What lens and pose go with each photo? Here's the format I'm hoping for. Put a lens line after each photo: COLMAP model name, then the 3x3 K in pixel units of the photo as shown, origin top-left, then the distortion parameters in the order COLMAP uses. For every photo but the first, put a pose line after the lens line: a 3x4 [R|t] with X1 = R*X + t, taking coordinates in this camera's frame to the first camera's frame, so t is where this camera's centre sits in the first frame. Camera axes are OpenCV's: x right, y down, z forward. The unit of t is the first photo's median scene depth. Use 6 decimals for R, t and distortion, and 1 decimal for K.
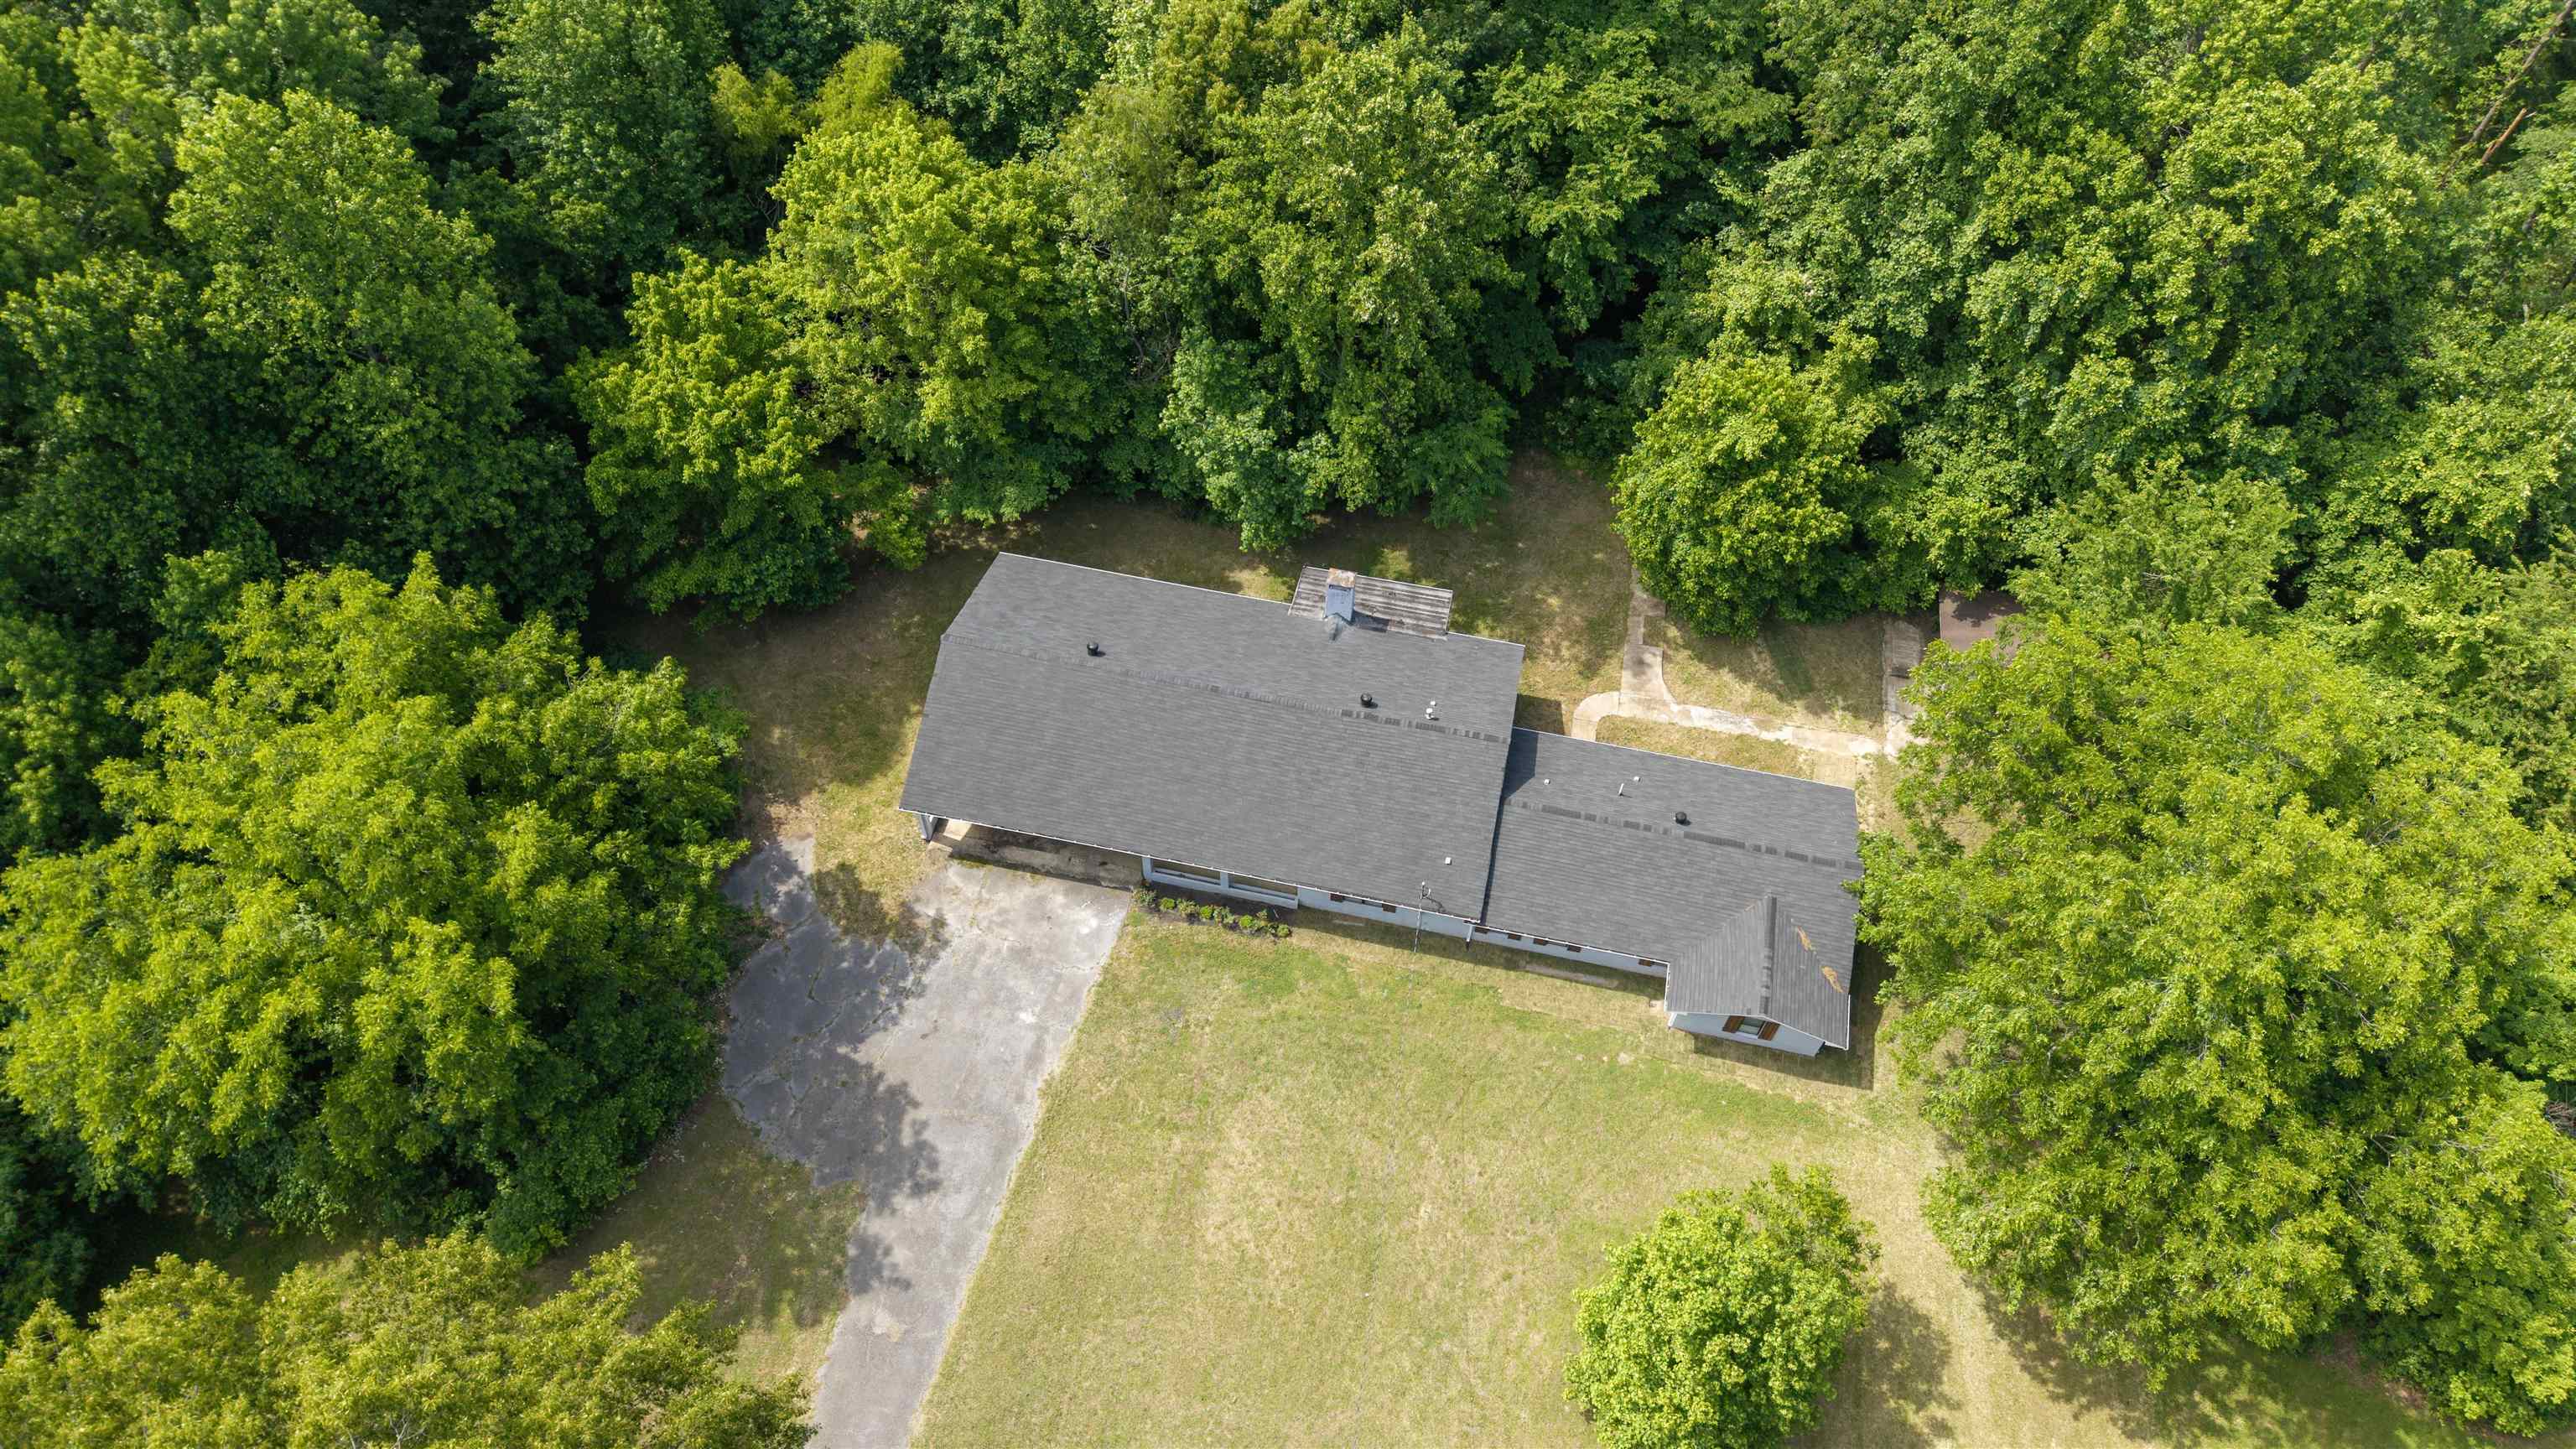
lens RADIAL K [[1787.9, 0, 1276.5], [0, 1787.9, 730.8], [0, 0, 1]] dist [0.010039, -0.026048]
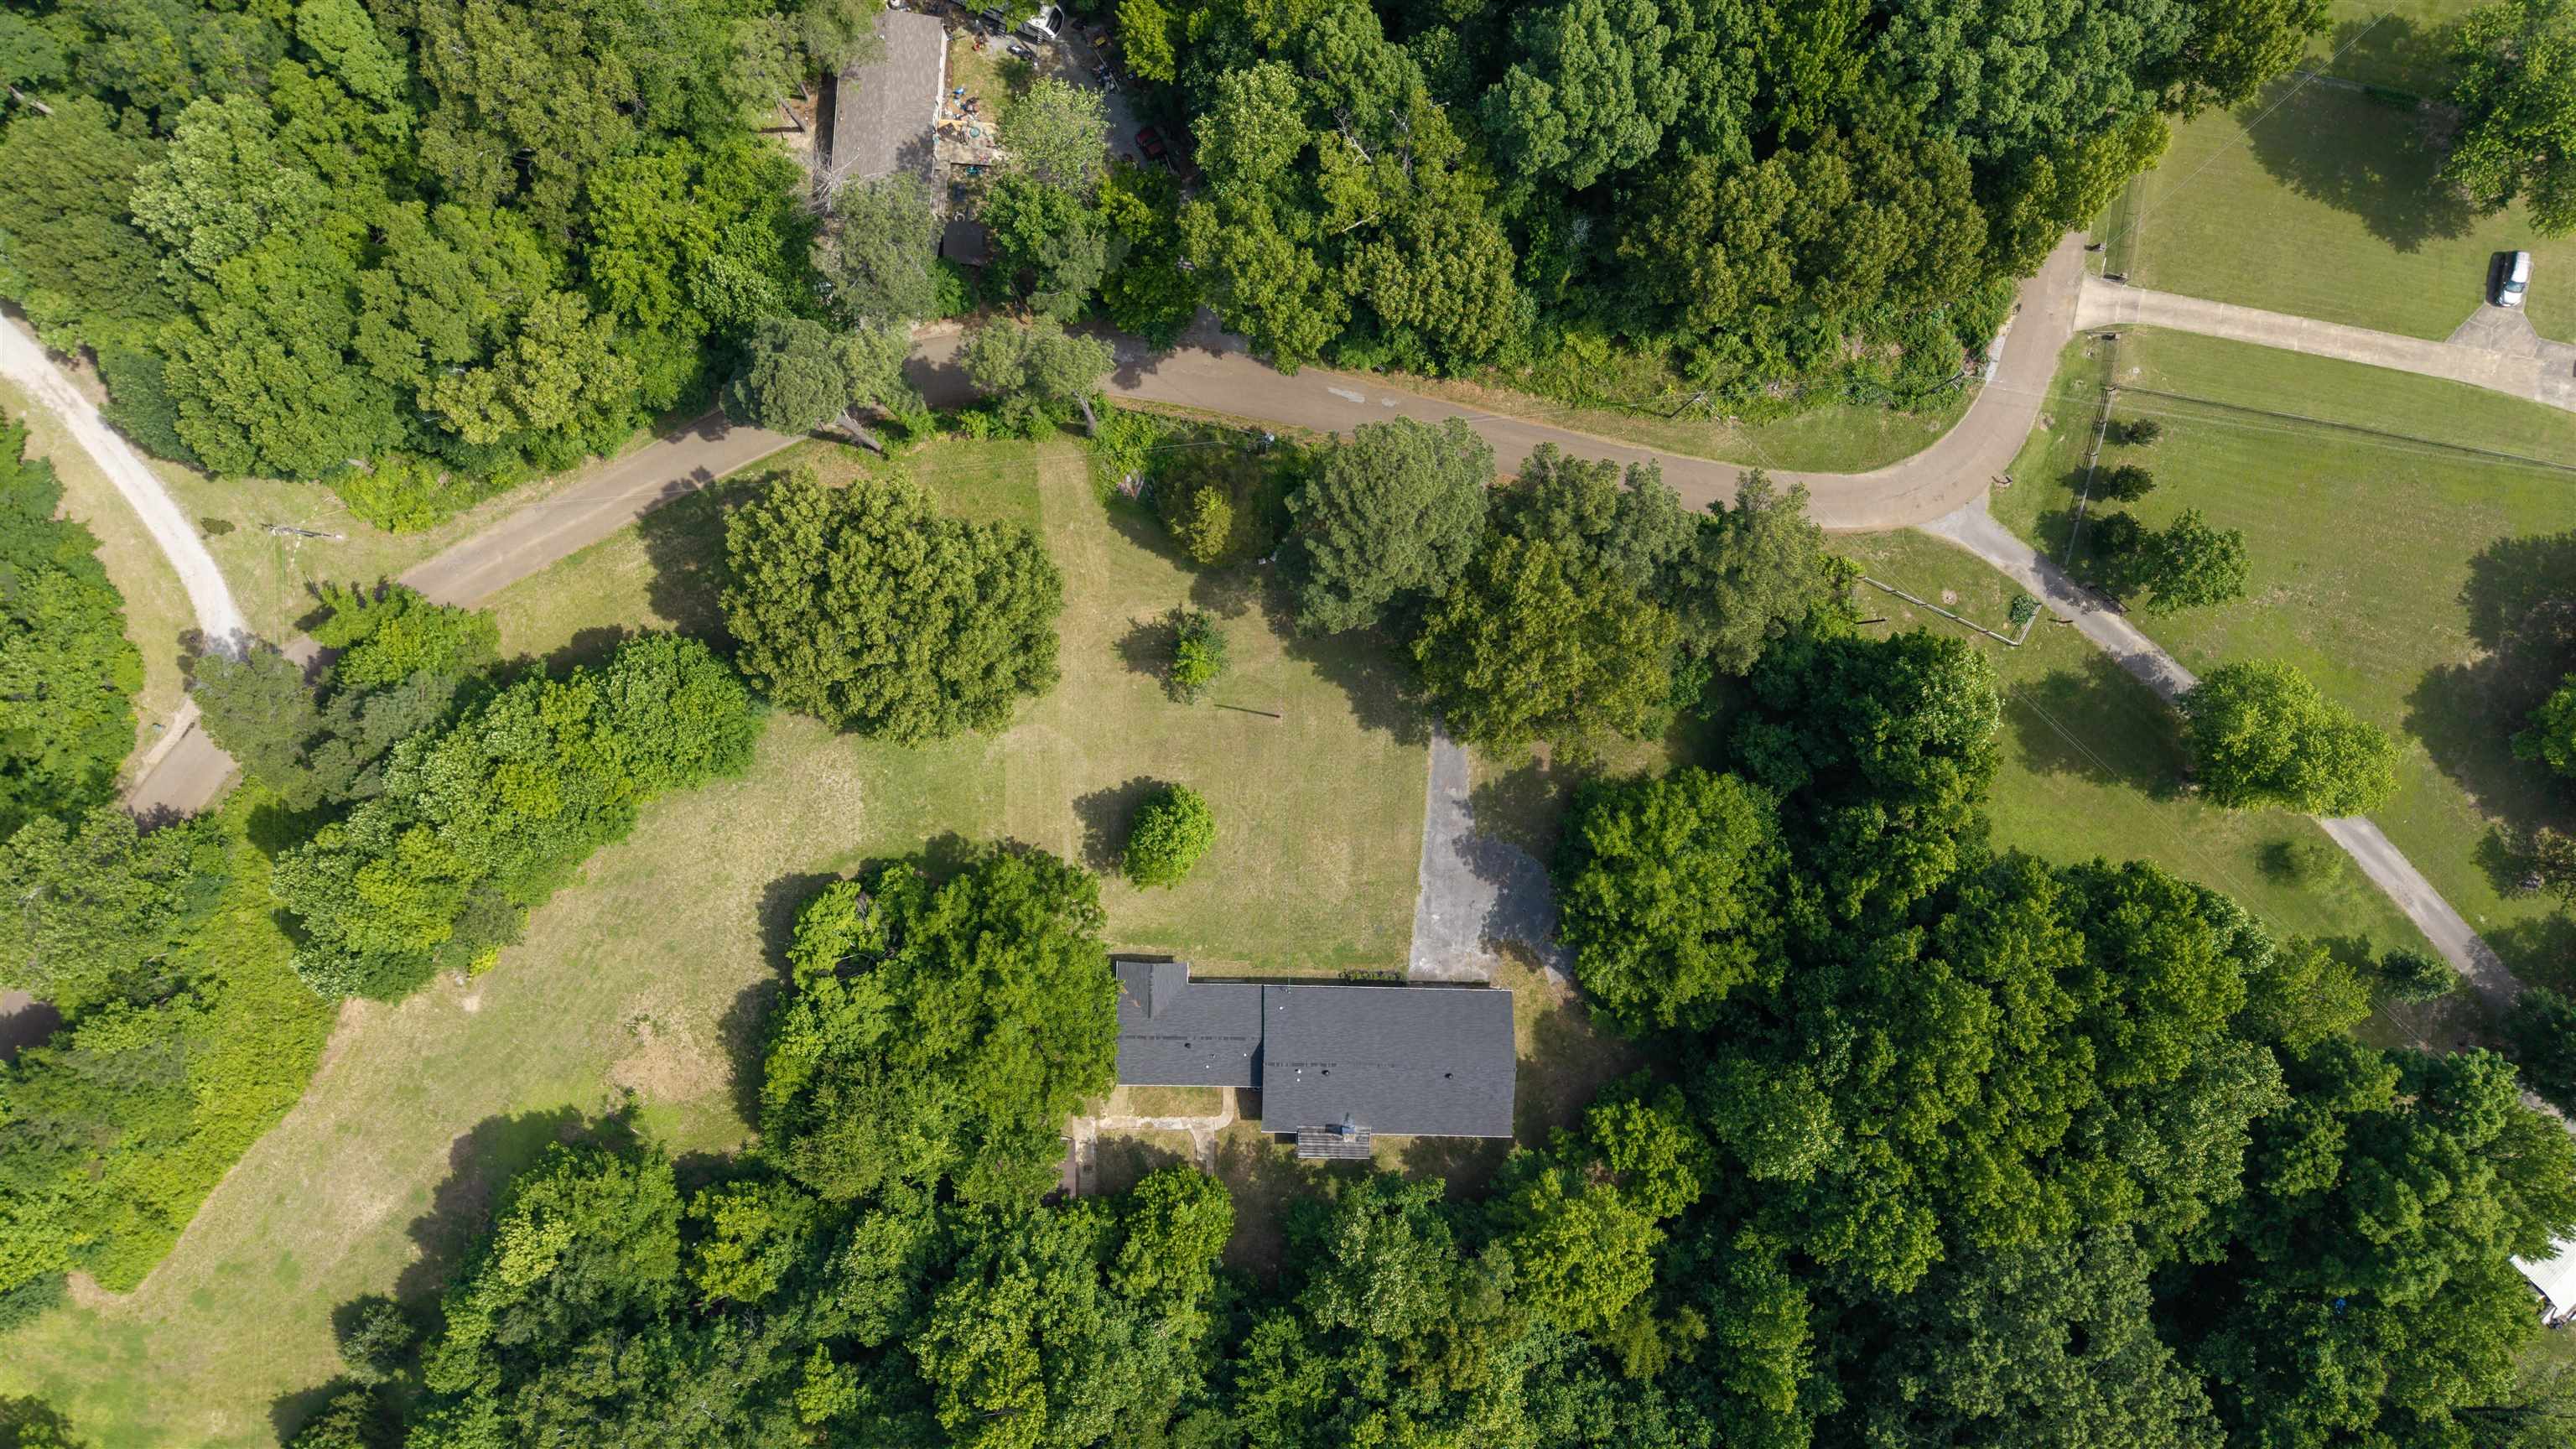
lens RADIAL K [[1787.9, 0, 1290.5], [0, 1787.9, 722.5], [0, 0, 1]] dist [0.010039, -0.026048]
pose [[-0.983221, 0.182265, -0.007464, 0.030368], [-0.146798, -0.766279, 0.625513, -1.124304], [0.108290, 0.616113, 0.780178, -1.099913]]
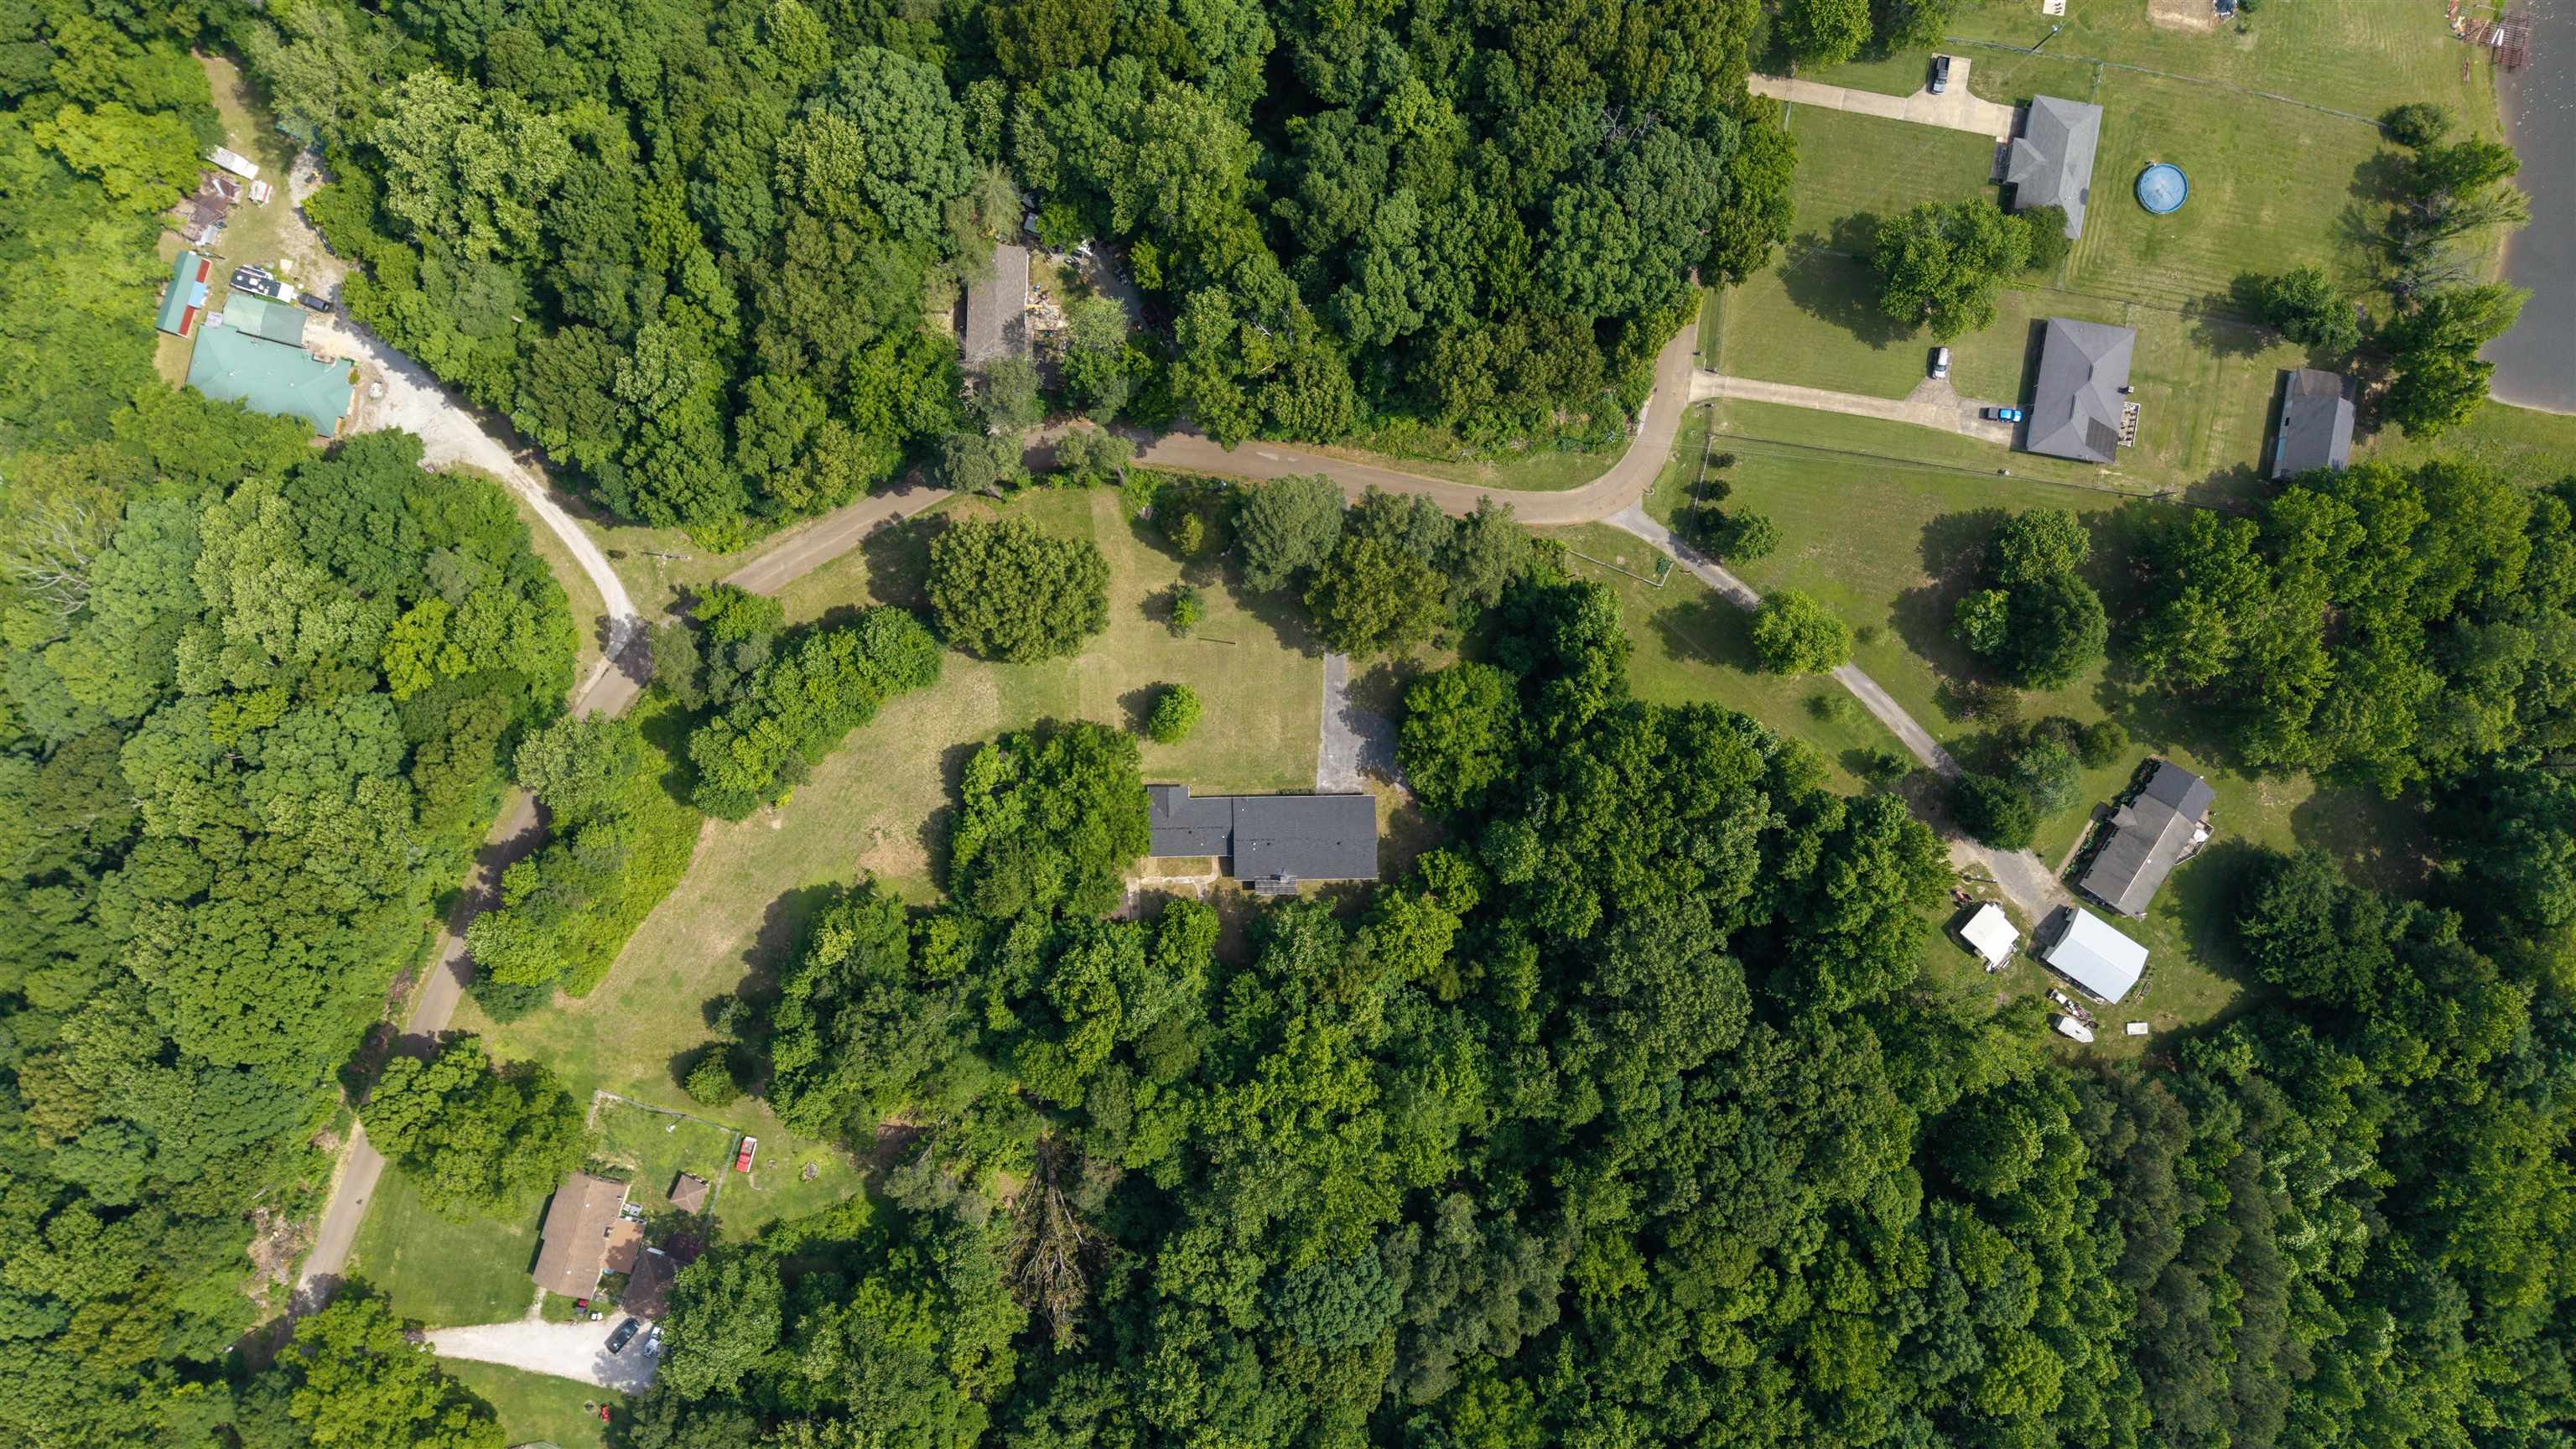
lens RADIAL K [[1787.9, 0, 1295.2], [0, 1787.9, 732.4], [0, 0, 1]] dist [0.010039, -0.026048]
pose [[-0.975674, 0.218837, -0.013052, -0.010152], [-0.180234, -0.766822, 0.616035, -2.356533], [0.124803, 0.603402, 0.787610, -2.360935]]
